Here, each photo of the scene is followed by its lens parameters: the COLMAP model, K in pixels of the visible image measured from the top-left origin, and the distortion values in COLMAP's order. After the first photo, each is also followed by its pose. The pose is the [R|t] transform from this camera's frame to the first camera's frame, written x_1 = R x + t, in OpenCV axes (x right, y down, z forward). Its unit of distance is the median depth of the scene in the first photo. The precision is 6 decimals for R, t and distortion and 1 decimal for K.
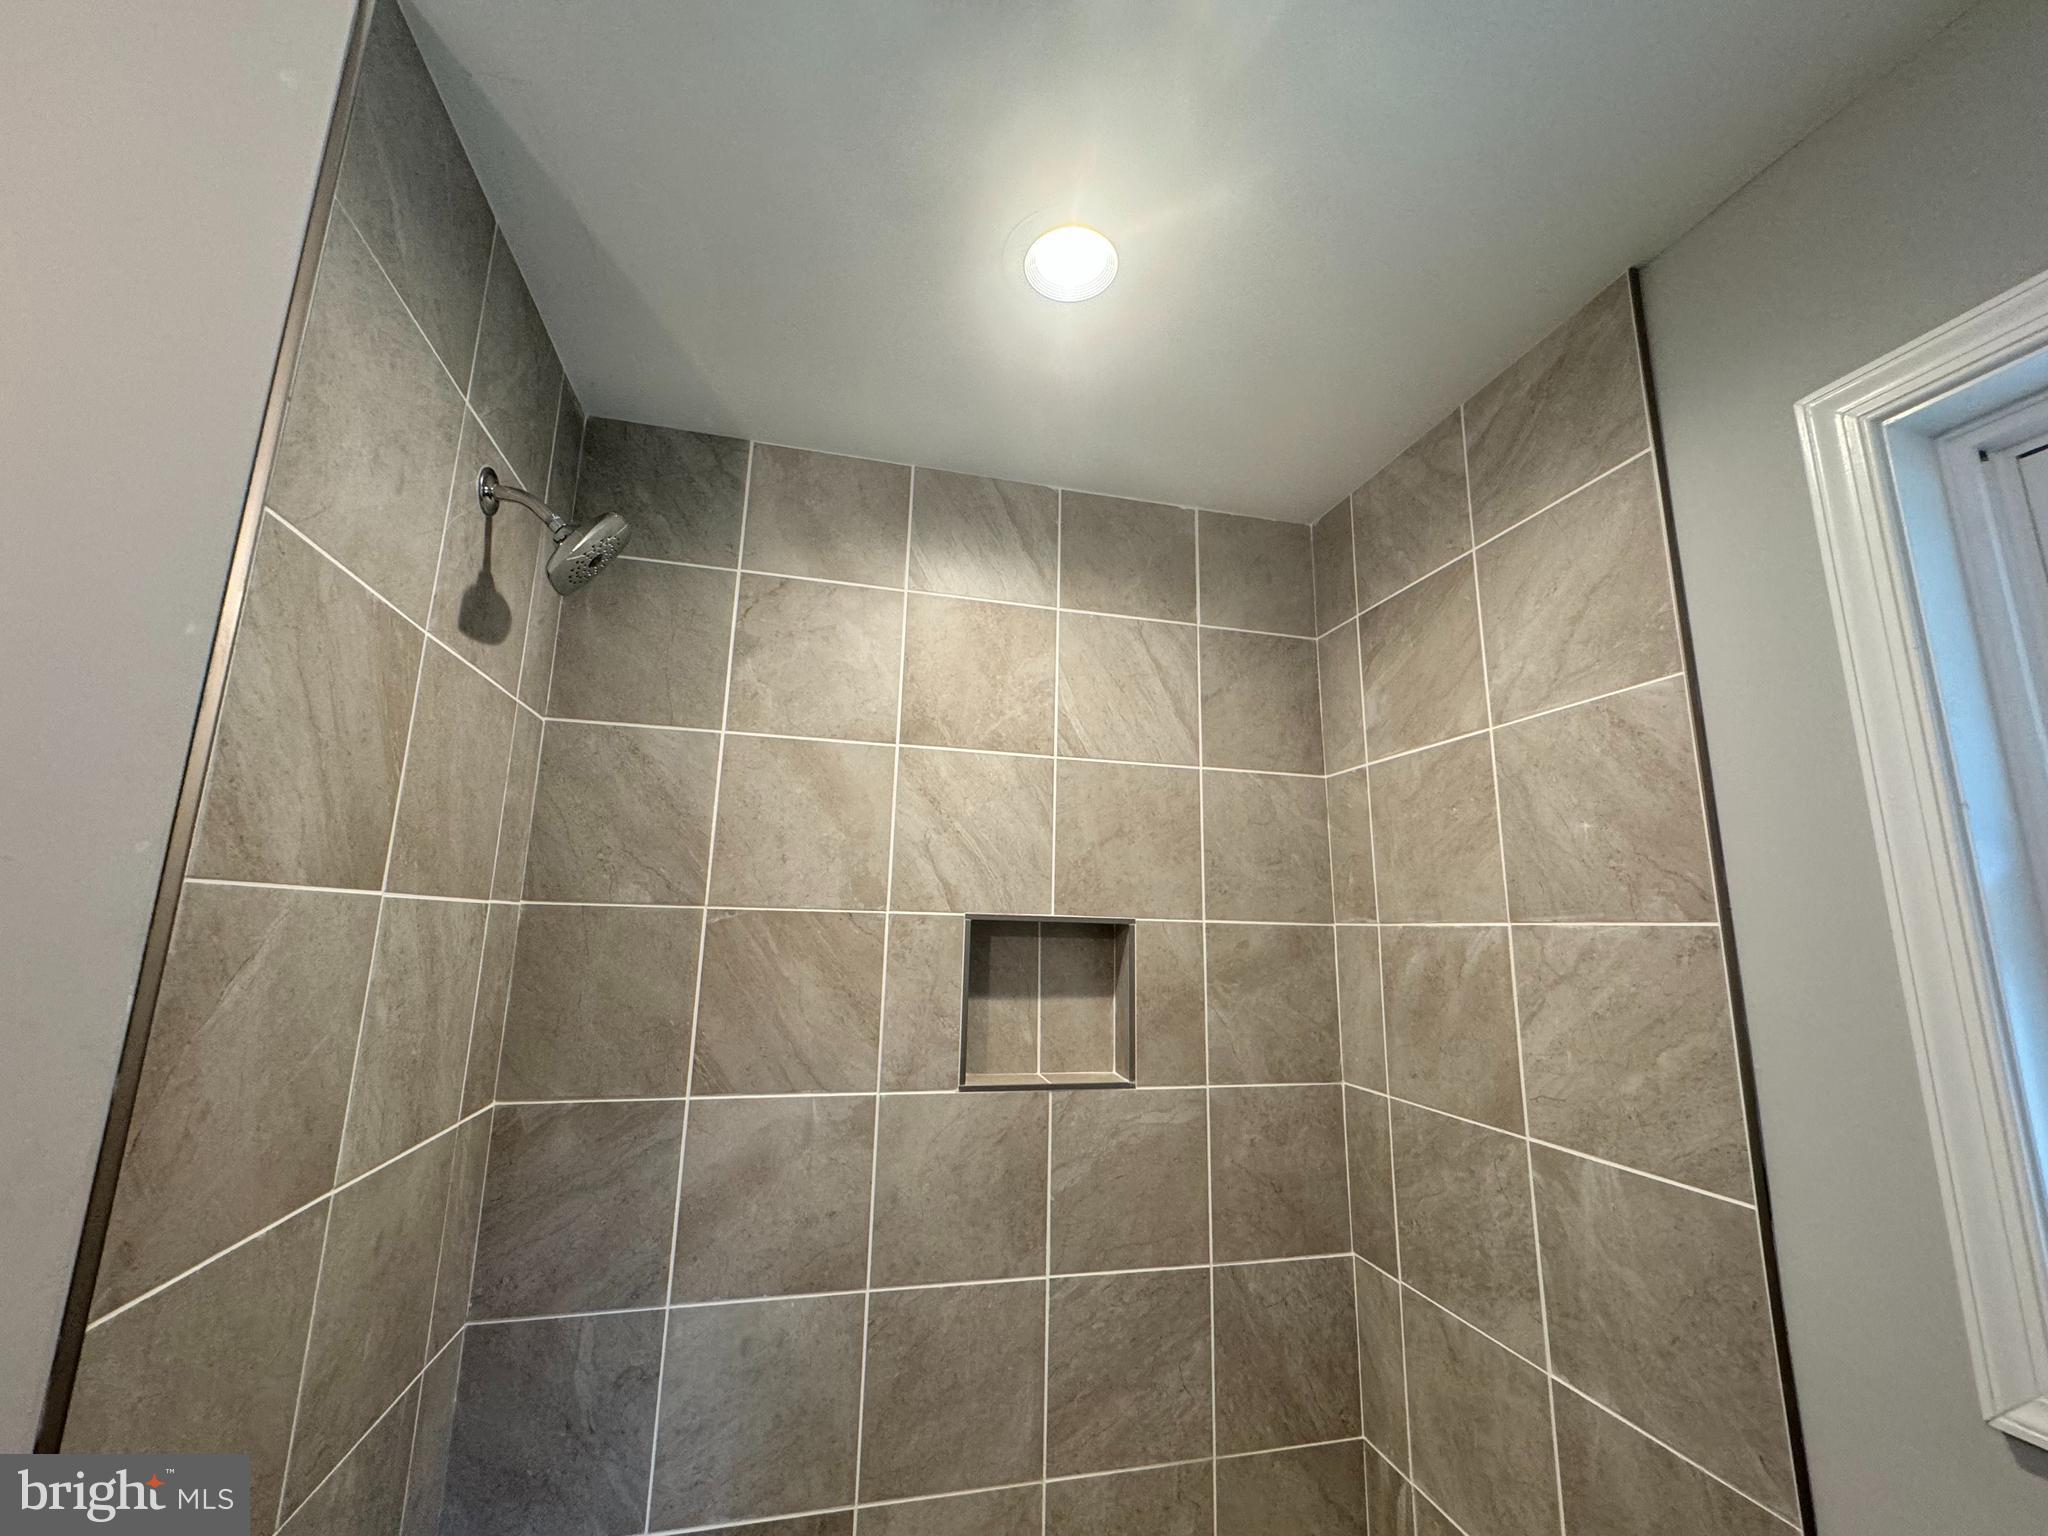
lens RADIAL K [[816.8, 0, 1022.5], [0, 816.8, 767.9], [0, 0, 1]] dist [0.000028, -0.000050]
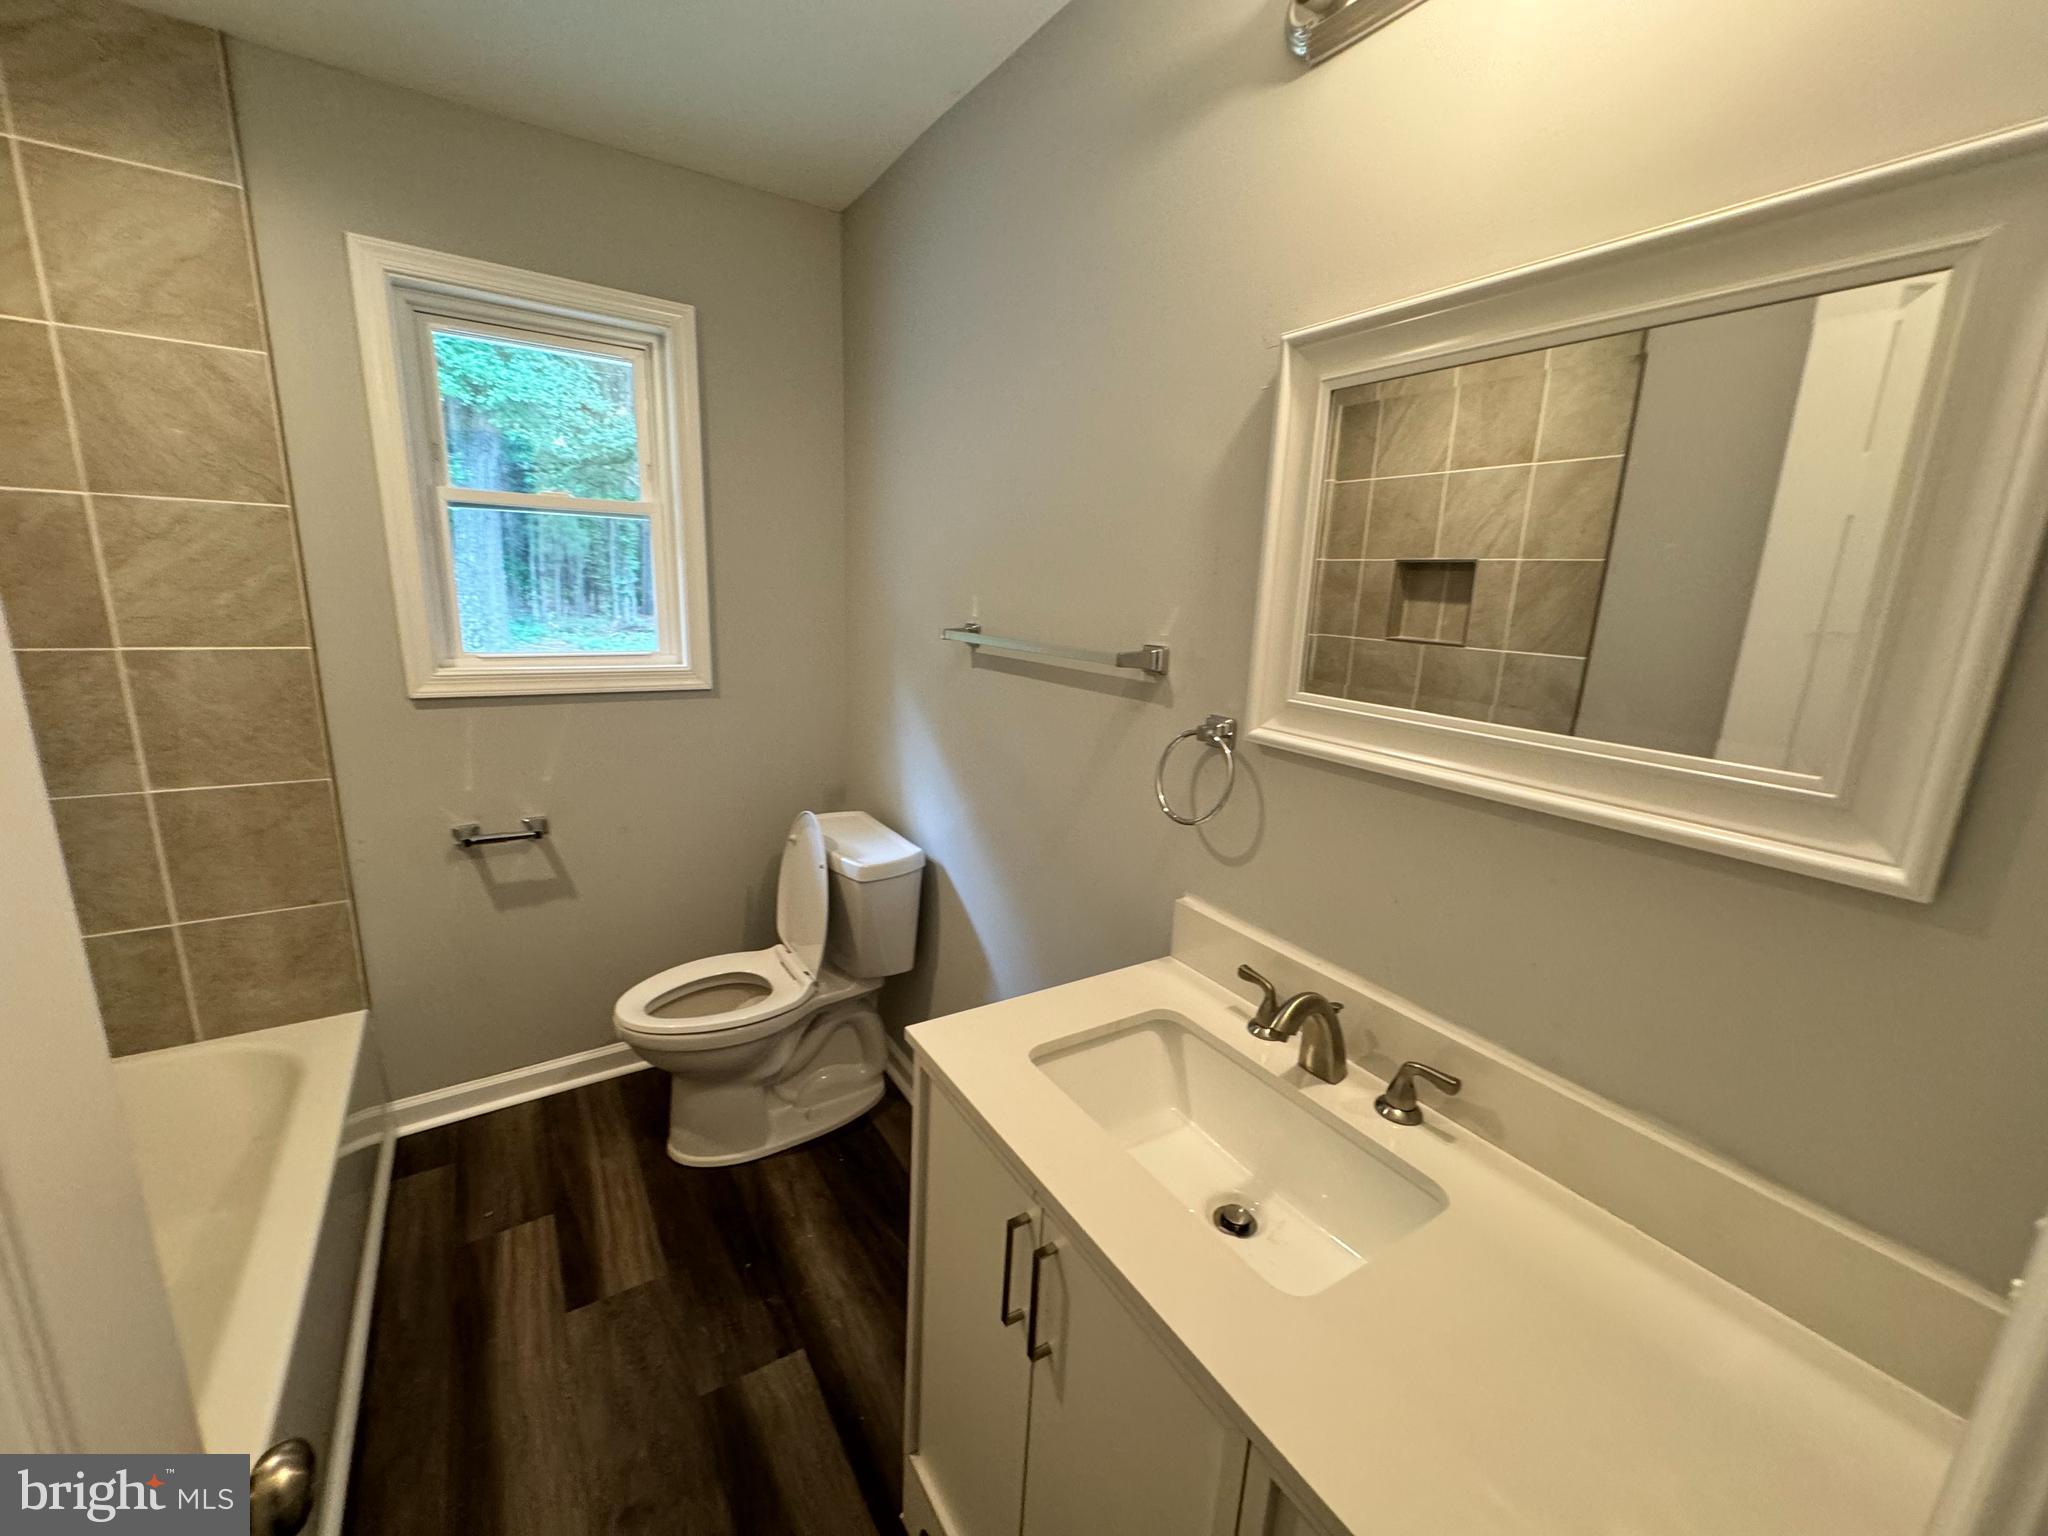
lens RADIAL K [[816.8, 0, 1022.5], [0, 816.8, 767.9], [0, 0, 1]] dist [0.000028, -0.000050]
pose [[-0.328375, -0.242701, 0.912834, -1.342111], [-0.226158, 0.958516, 0.173490, 0.054702], [-0.917073, -0.149475, -0.369641, 0.057900]]
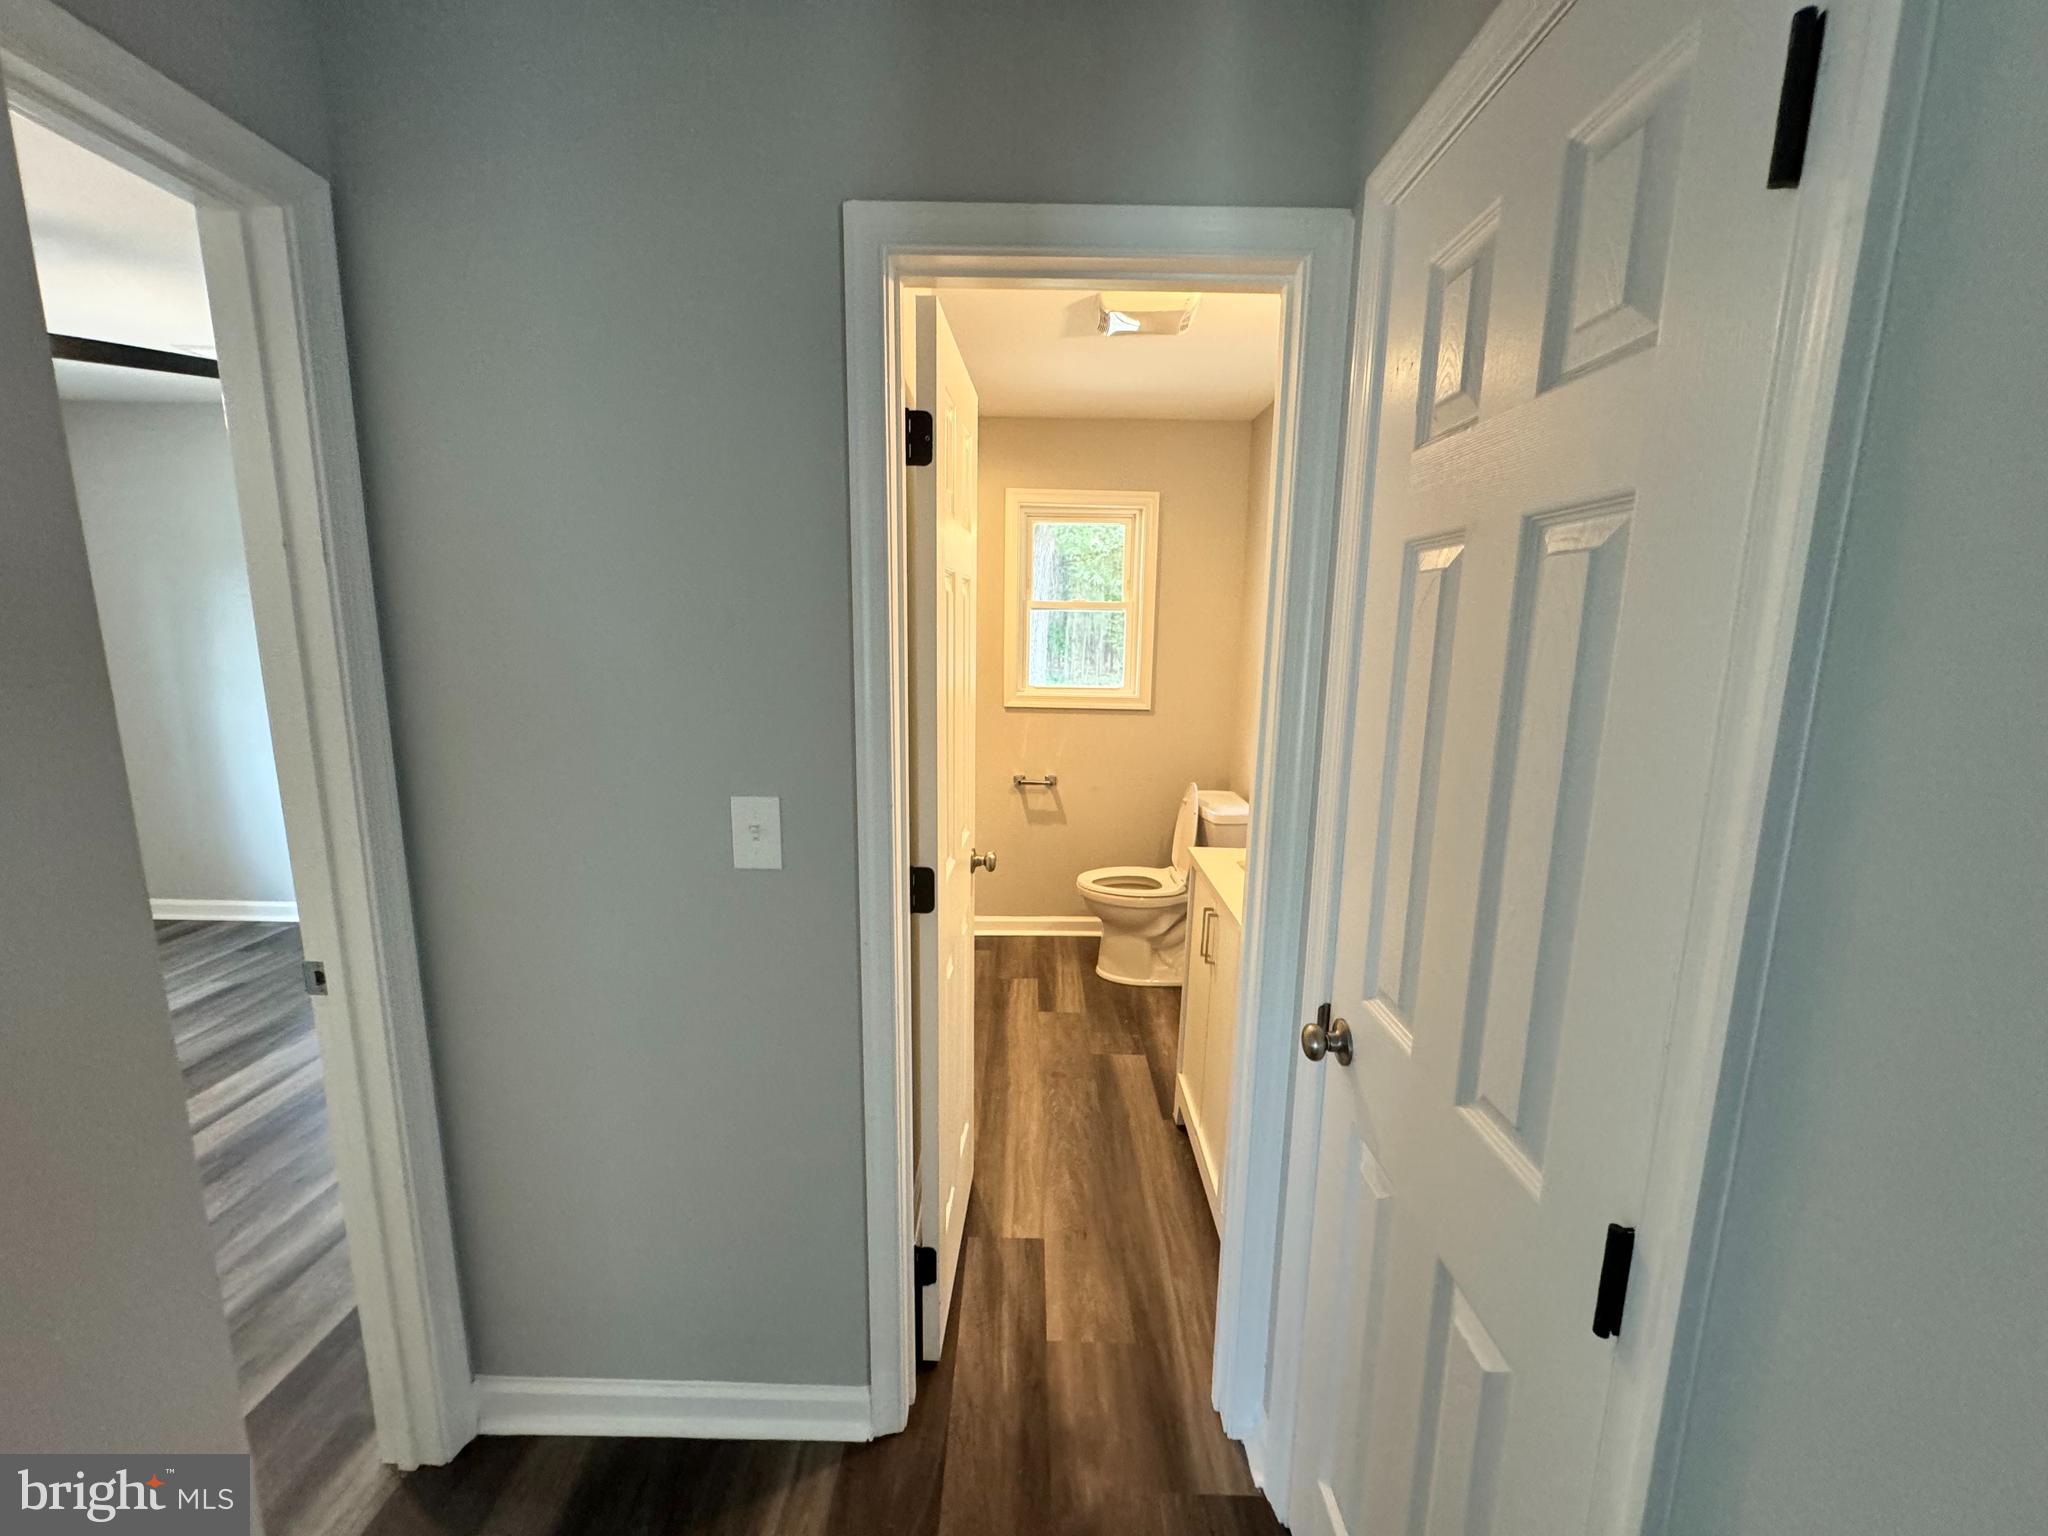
lens RADIAL K [[816.8, 0, 1022.5], [0, 816.8, 767.9], [0, 0, 1]] dist [0.000028, -0.000050]
pose [[0.244702, -0.178448, 0.953036, -2.657696], [-0.199686, 0.952573, 0.229632, -0.055250], [-0.948813, -0.246499, 0.197463, -0.195001]]
